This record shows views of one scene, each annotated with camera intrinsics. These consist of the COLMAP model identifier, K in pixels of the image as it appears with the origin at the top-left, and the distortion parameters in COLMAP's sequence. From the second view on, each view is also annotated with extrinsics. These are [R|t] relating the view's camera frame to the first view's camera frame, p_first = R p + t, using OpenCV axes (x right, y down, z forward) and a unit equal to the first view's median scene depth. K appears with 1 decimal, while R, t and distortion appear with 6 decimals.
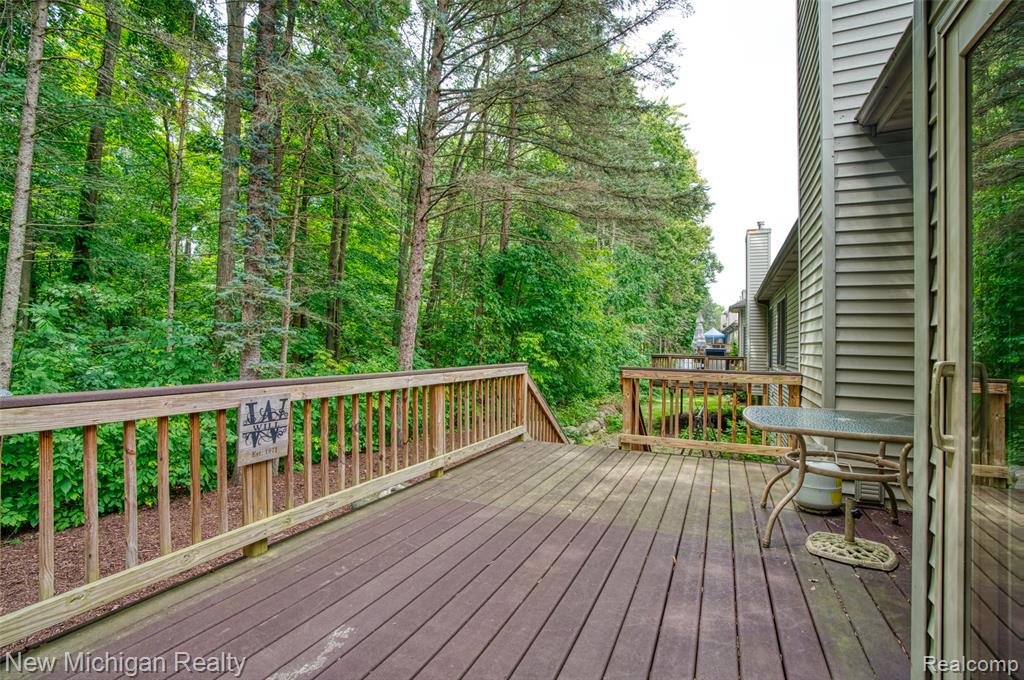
lens RADIAL K [[494.3, 0, 504.6], [0, 494.3, 345.3], [0, 0, 1]] dist [-0.003188, -0.000066]
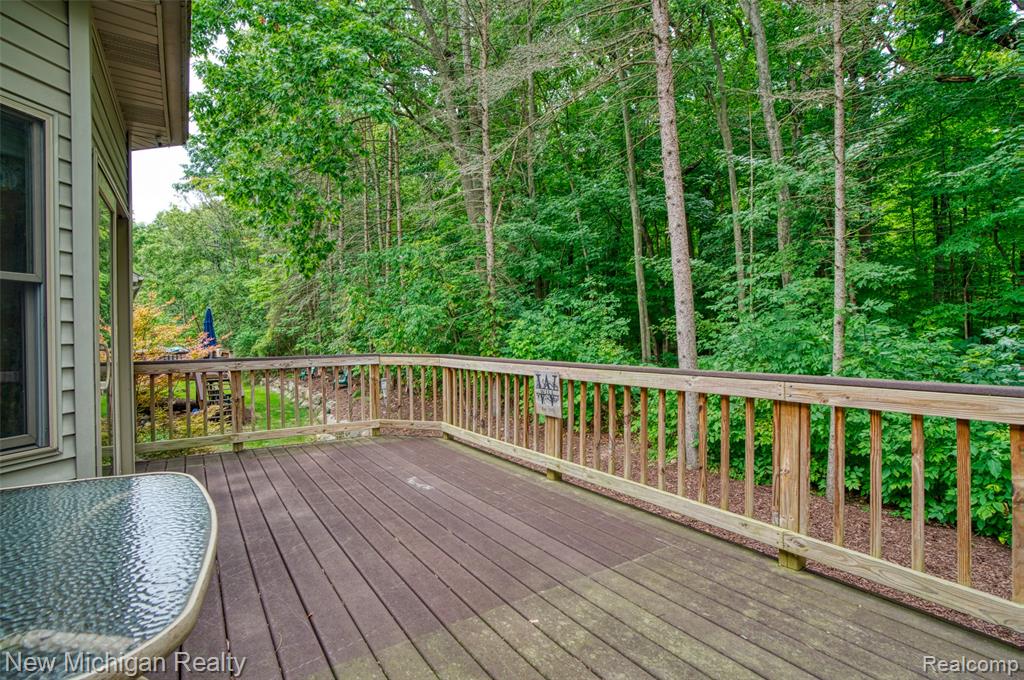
lens RADIAL K [[494.3, 0, 504.6], [0, 494.3, 345.2], [0, 0, 1]] dist [-0.003188, -0.000066]
pose [[-0.539535, 0.003058, -0.841958, 0.734608], [0.005904, 0.999983, -0.000152, 0.020340], [0.841942, -0.005052, -0.539544, 1.495927]]
